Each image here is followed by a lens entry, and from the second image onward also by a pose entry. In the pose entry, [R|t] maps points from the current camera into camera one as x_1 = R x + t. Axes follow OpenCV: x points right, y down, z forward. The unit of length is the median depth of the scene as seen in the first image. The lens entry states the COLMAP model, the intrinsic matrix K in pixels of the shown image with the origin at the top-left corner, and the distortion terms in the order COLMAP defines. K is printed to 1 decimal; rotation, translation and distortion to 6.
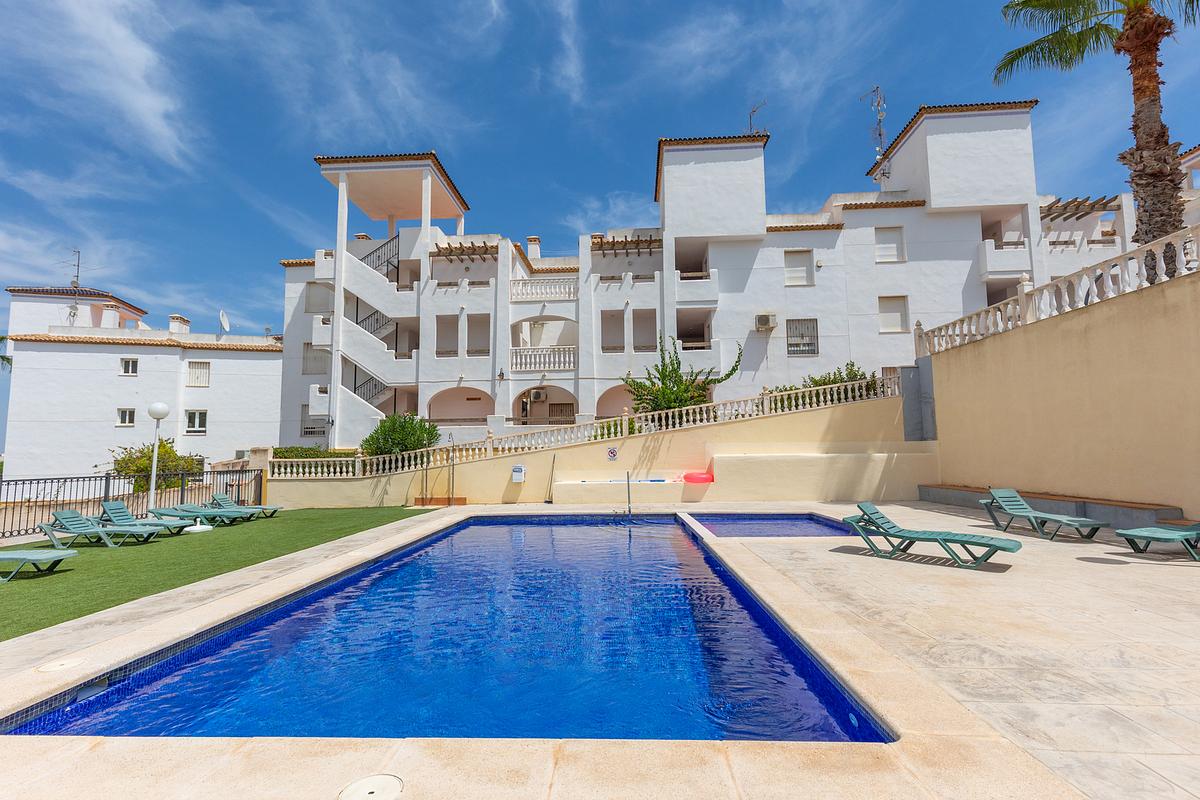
lens RADIAL K [[538.2, 0, 594.4], [0, 538.2, 401.0], [0, 0, 1]] dist [0.000729, -0.000210]
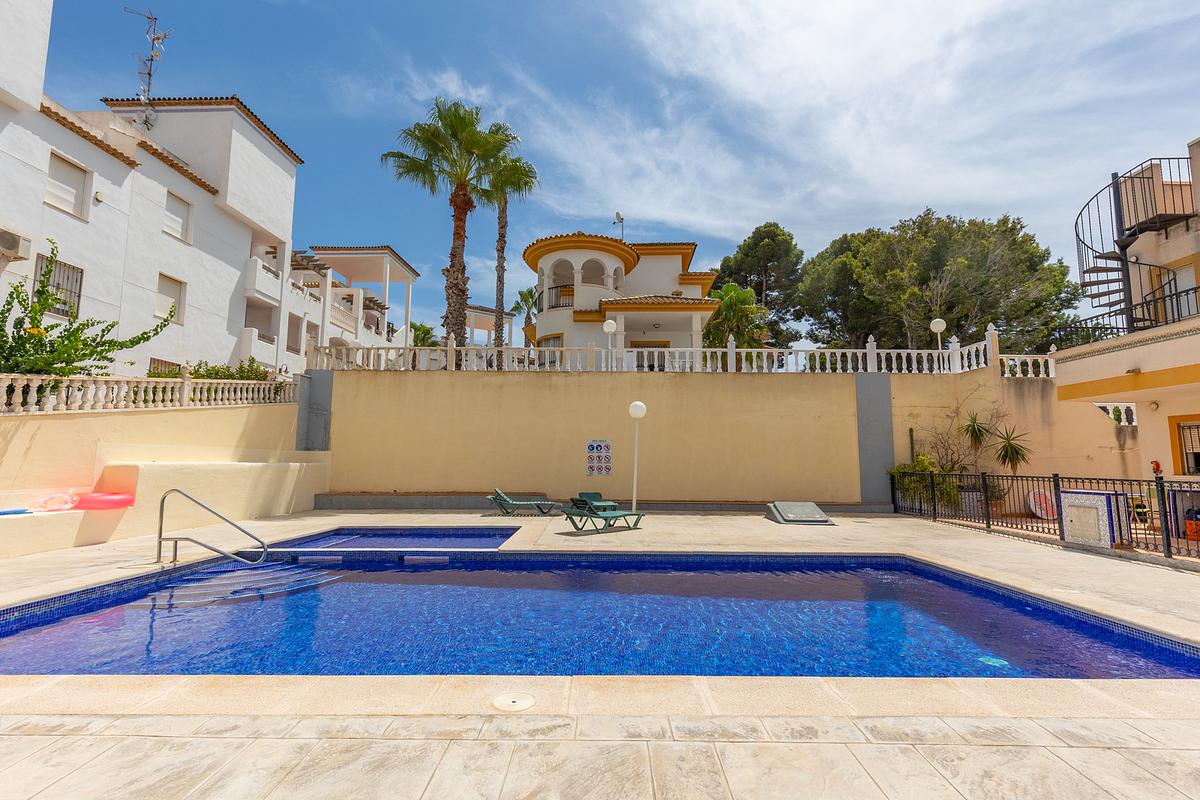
lens RADIAL K [[540.7, 0, 600.0], [0, 540.7, 400.0], [0, 0, 1]] dist [0.003025, 0.000330]
pose [[-0.045703, 0.127959, 0.990726, -0.307752], [-0.101806, 0.986002, -0.132045, 0.040888], [-0.993754, -0.106896, -0.032036, 0.350698]]
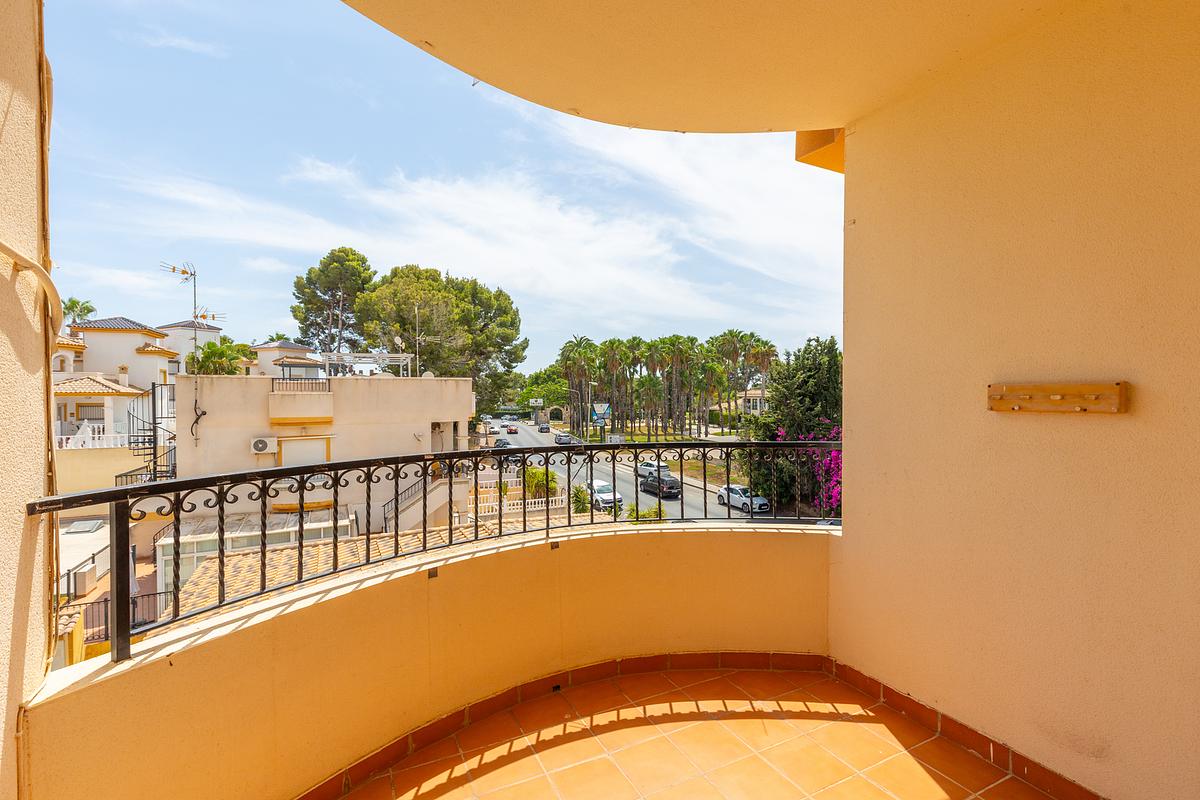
lens RADIAL K [[541.8, 0, 598.0], [0, 541.8, 397.4], [0, 0, 1]] dist [0.009647, -0.000706]
pose [[-0.490060, 0.007862, 0.871654, -1.470521], [-0.081643, 0.995150, -0.054877, -0.276605], [-0.867857, -0.098057, -0.487041, -0.279833]]
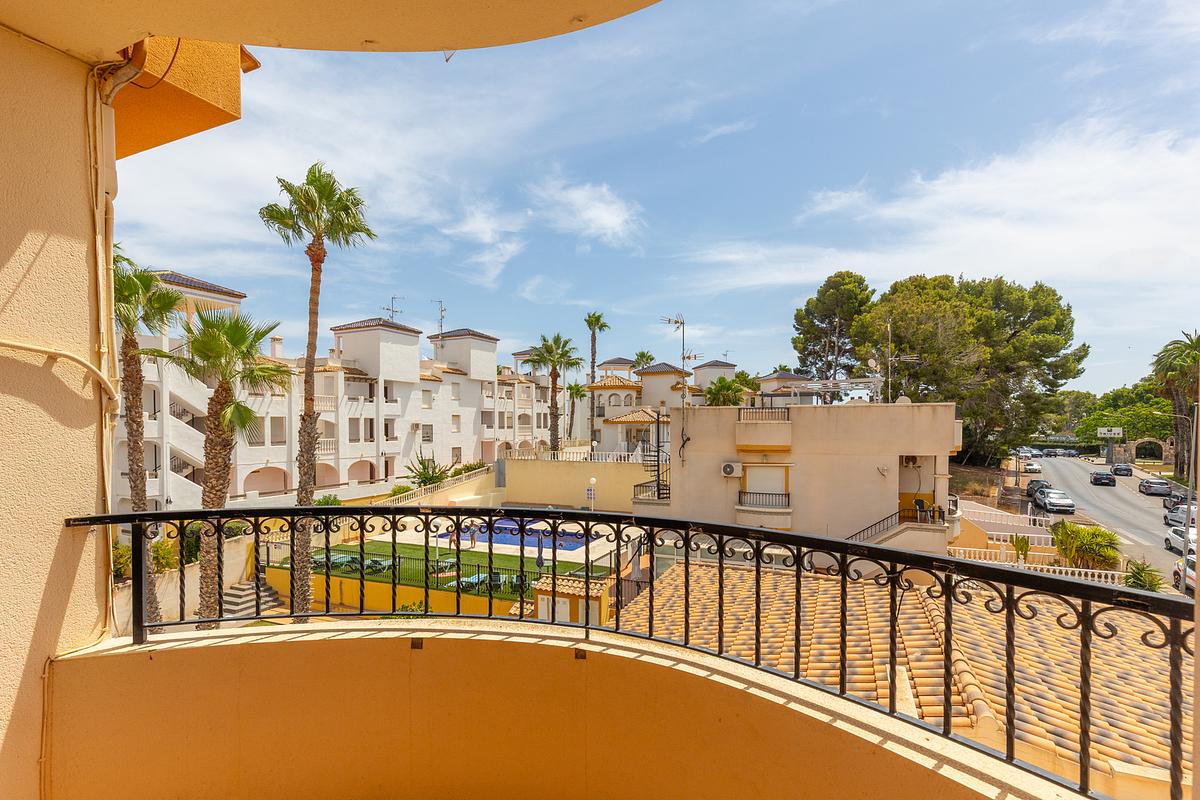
lens RADIAL K [[552.4, 0, 604.0], [0, 552.4, 426.7], [0, 0, 1]] dist [0.000813, 0.000396]
pose [[0.355812, 0.003064, 0.934553, -1.424298], [-0.097078, 0.994706, 0.033700, -0.294833], [-0.929502, -0.102715, 0.354226, -0.405334]]
